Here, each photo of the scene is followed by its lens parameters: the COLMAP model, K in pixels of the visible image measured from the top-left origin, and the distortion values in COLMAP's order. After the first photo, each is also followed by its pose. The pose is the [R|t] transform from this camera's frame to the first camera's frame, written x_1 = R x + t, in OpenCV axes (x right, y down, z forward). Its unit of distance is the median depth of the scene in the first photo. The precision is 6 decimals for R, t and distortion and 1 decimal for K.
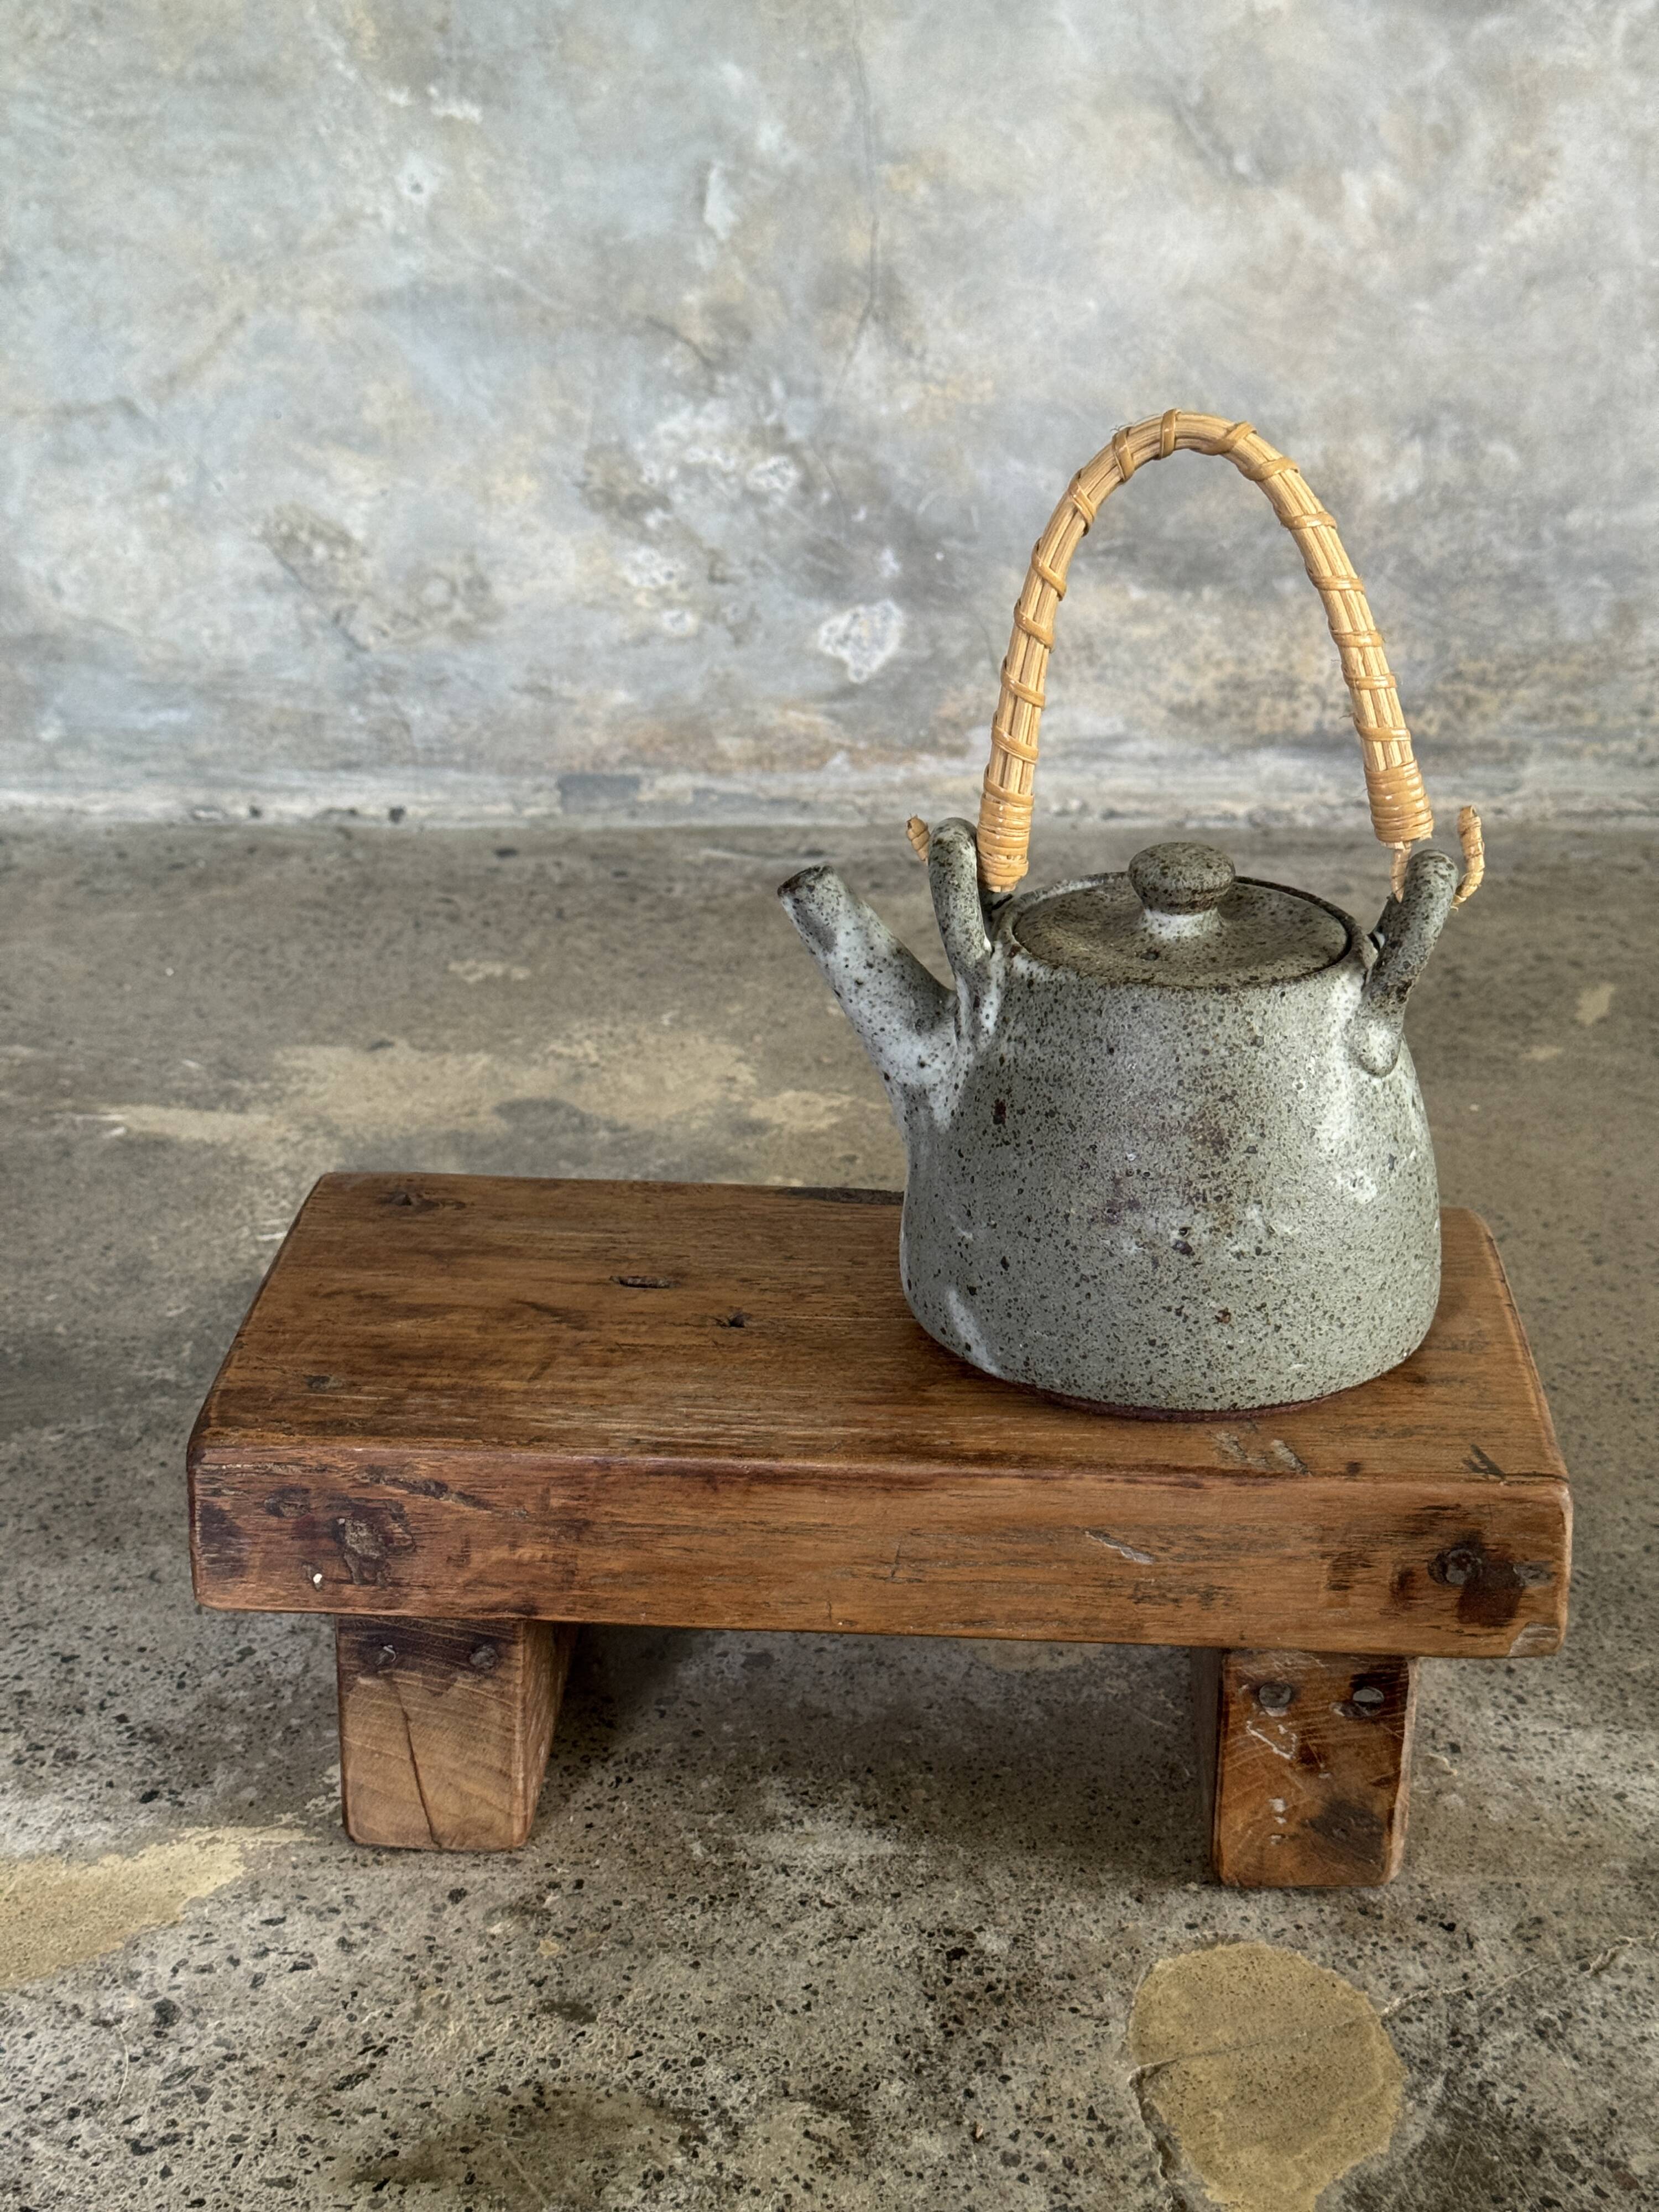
lens RADIAL K [[3089.3, 0, 824.3], [0, 3089.3, 1132.8], [0, 0, 1]] dist [0.109706, 0.000000]
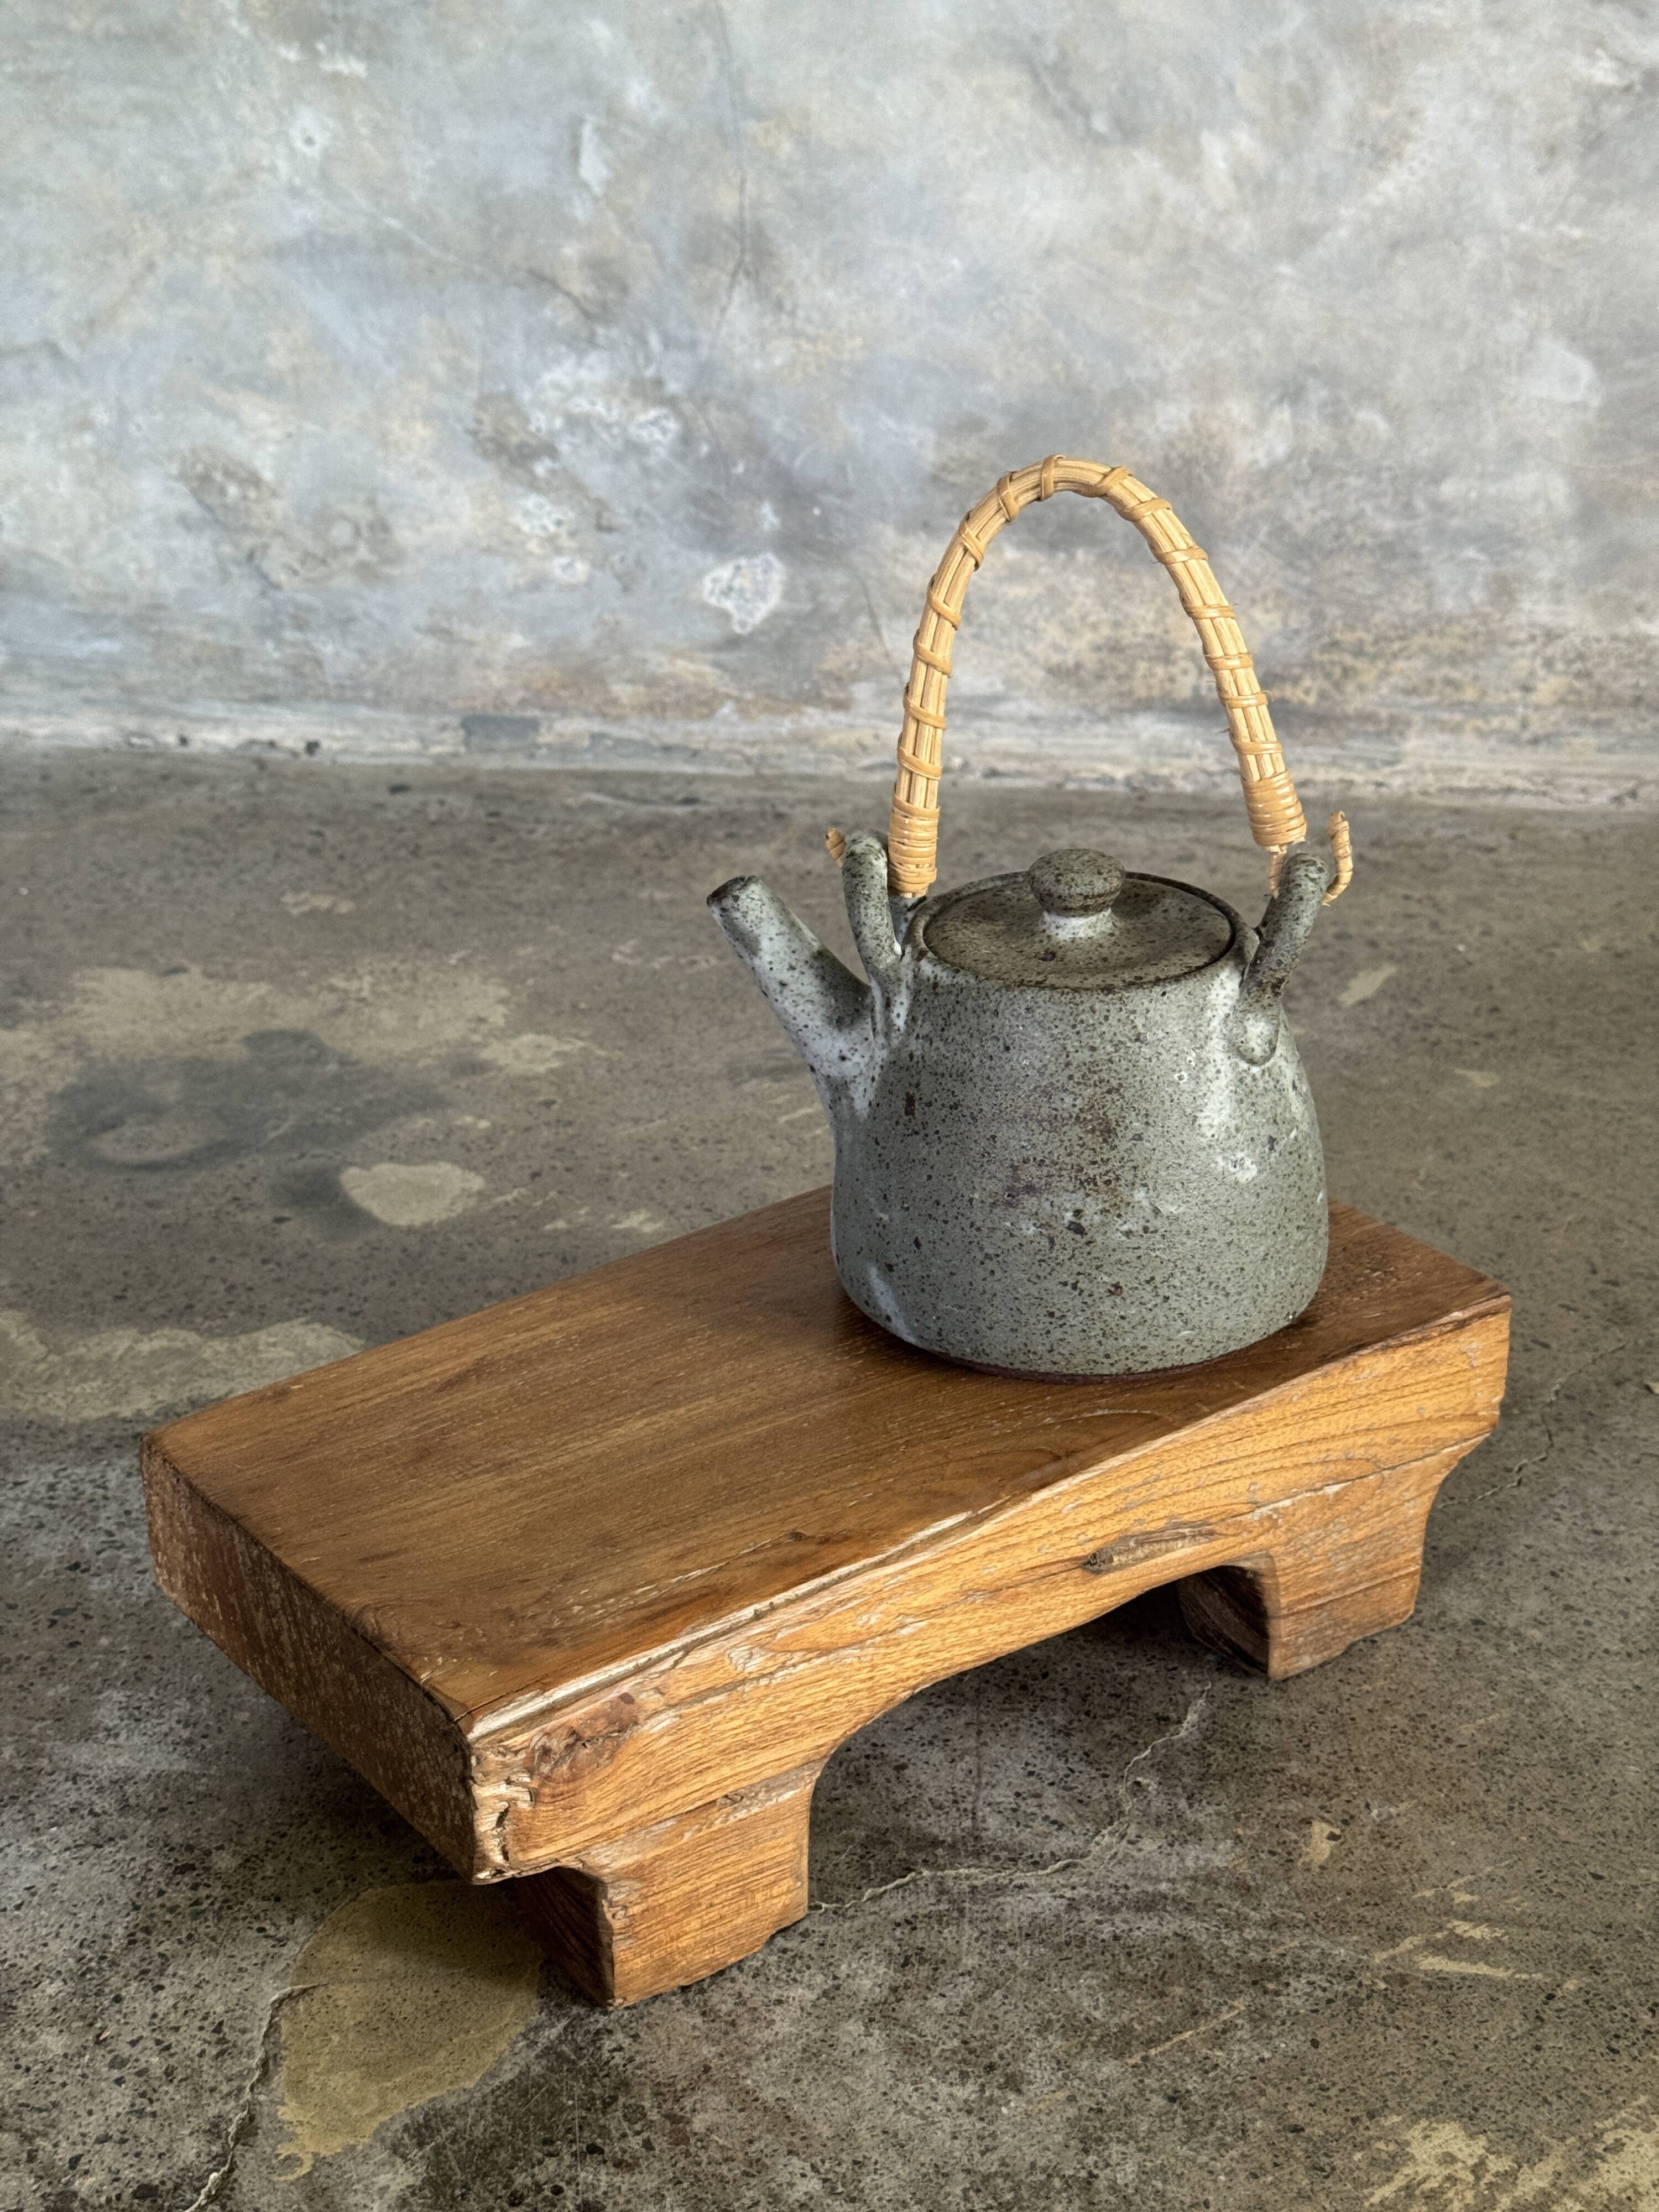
lens RADIAL K [[3089.3, 0, 847.0], [0, 3089.3, 1125.8], [0, 0, 1]] dist [0.109706, 0.000000]
pose [[0.987078, 0.052601, -0.151358, 0.216413], [-0.049376, 0.998468, 0.024987, -0.012161], [0.152440, -0.017191, 0.988163, 0.000160]]
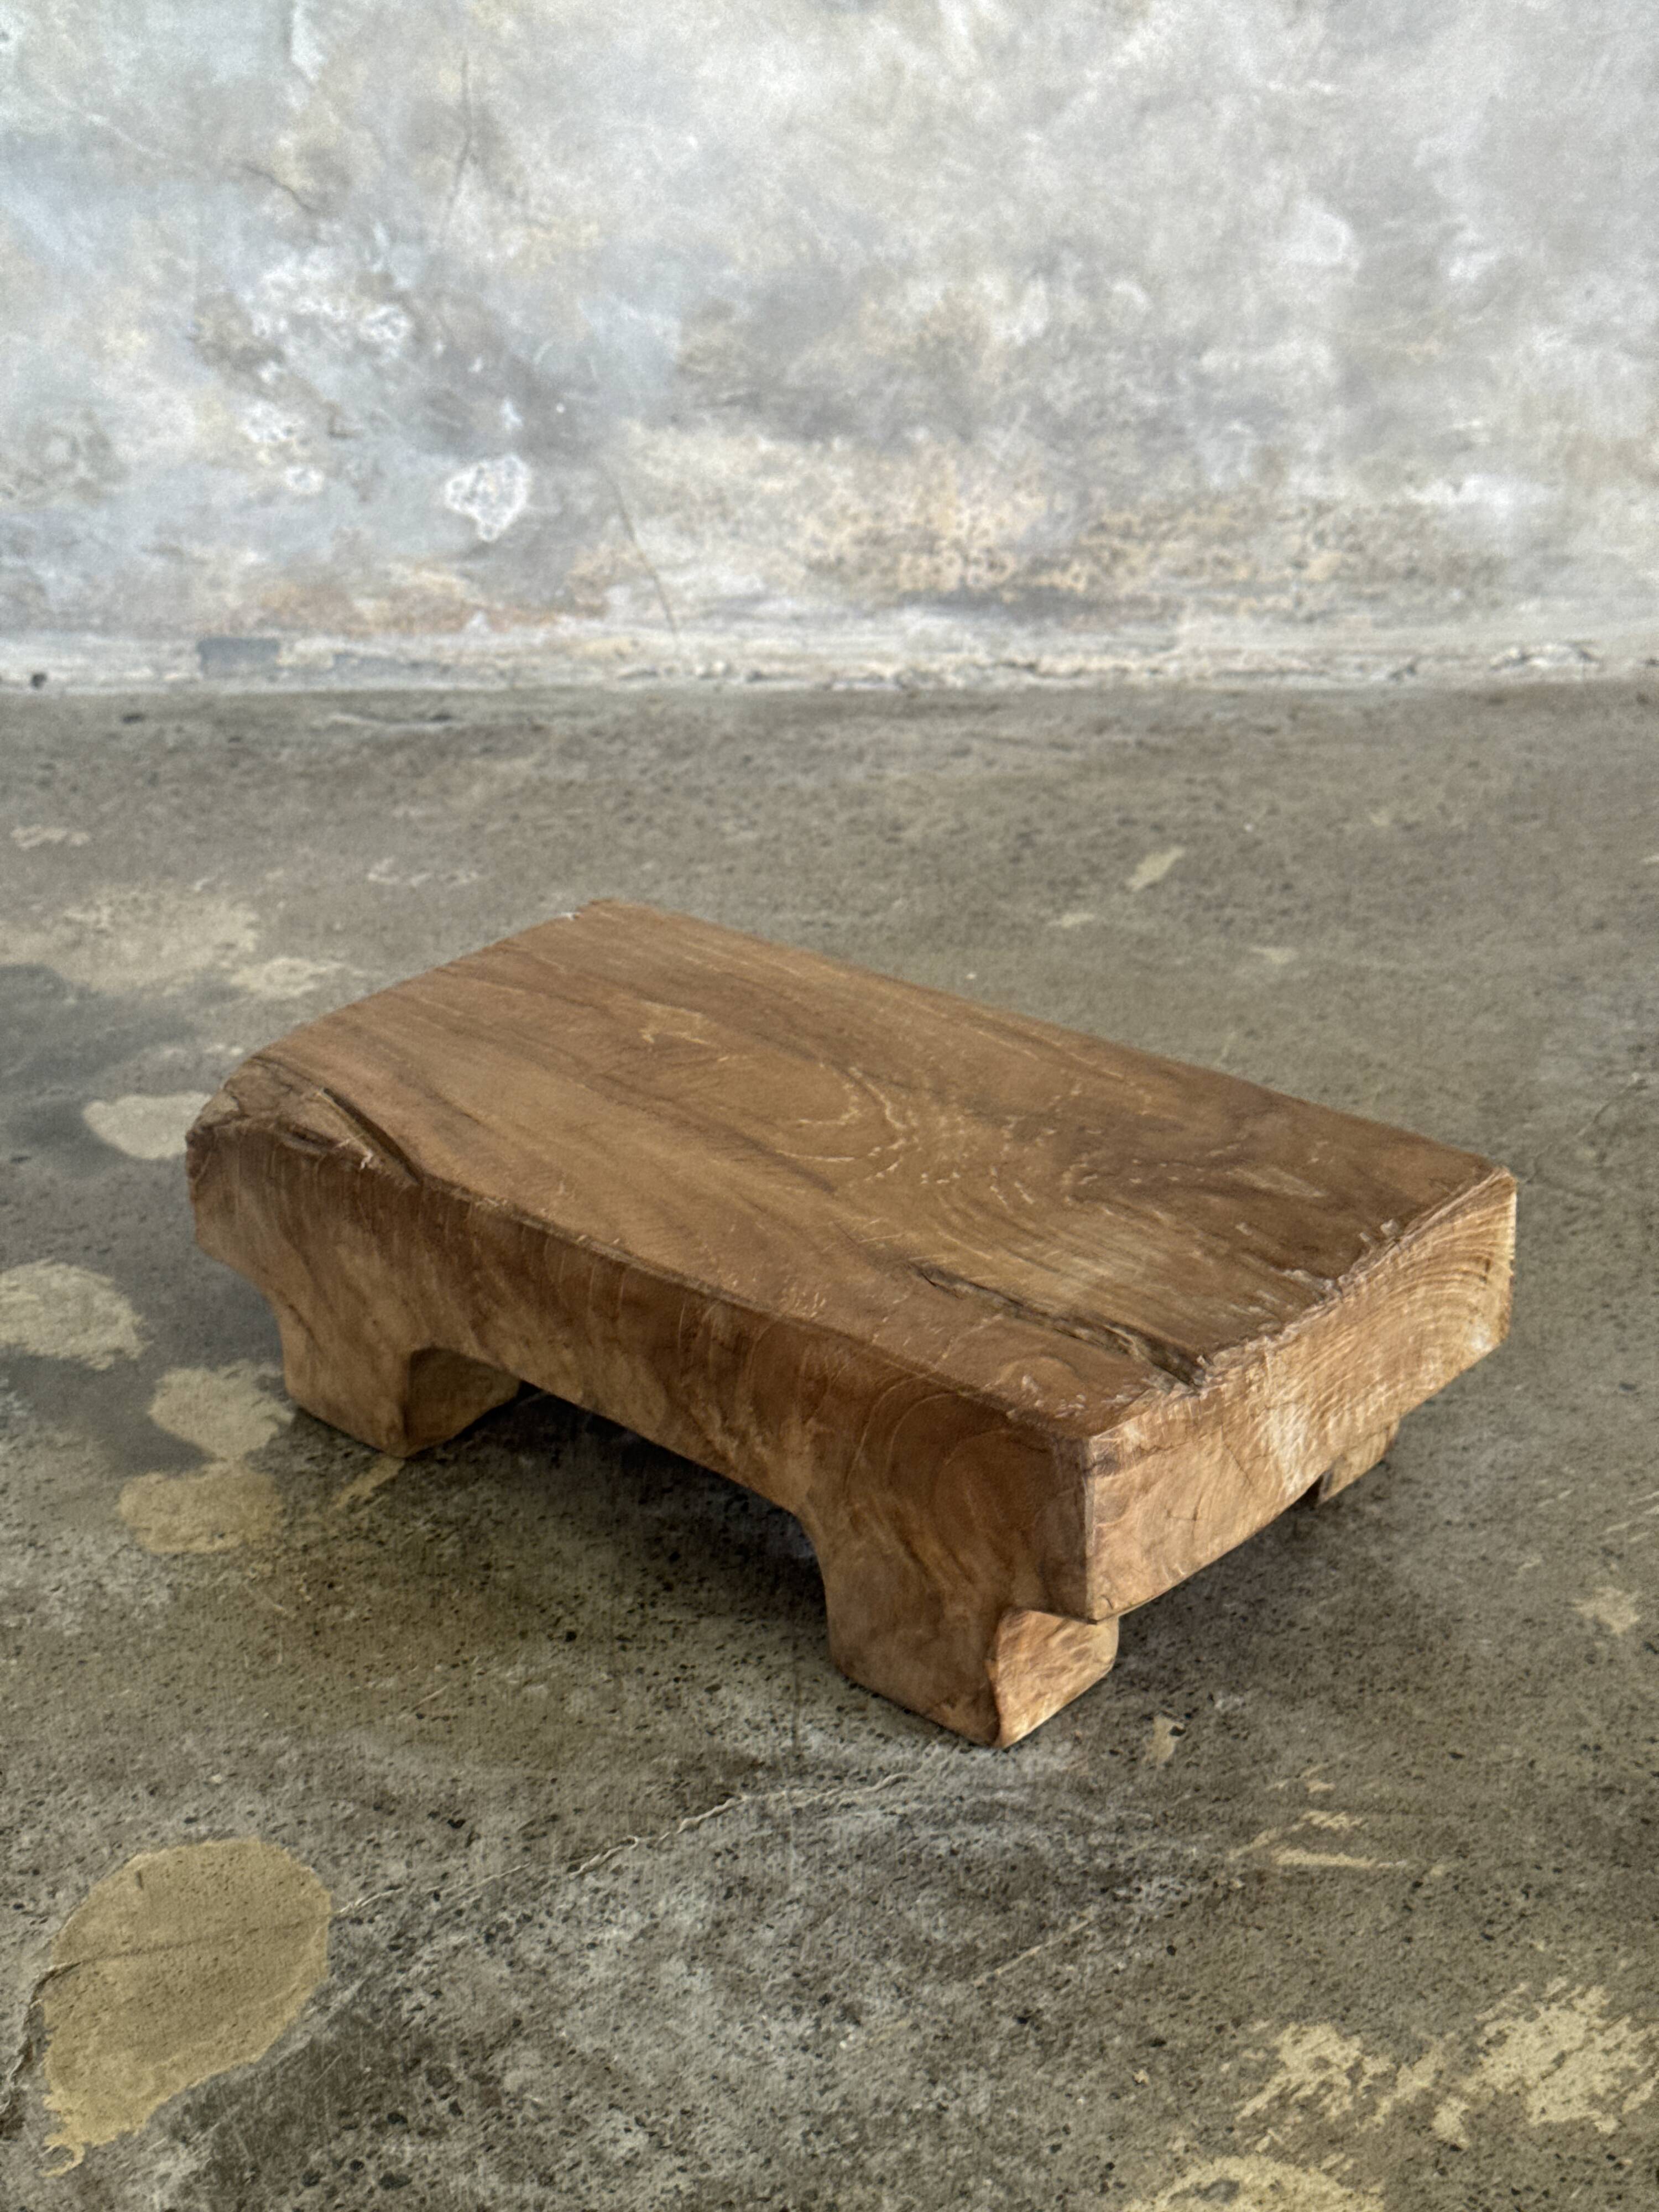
lens RADIAL K [[3089.3, 0, 808.2], [0, 3089.3, 1084.9], [0, 0, 1]] dist [0.109706, 0.000000]
pose [[0.995701, 0.004213, -0.092535, 0.210780], [-0.002388, 0.999801, 0.019826, 0.005838], [0.092600, -0.019520, 0.995512, 0.039401]]
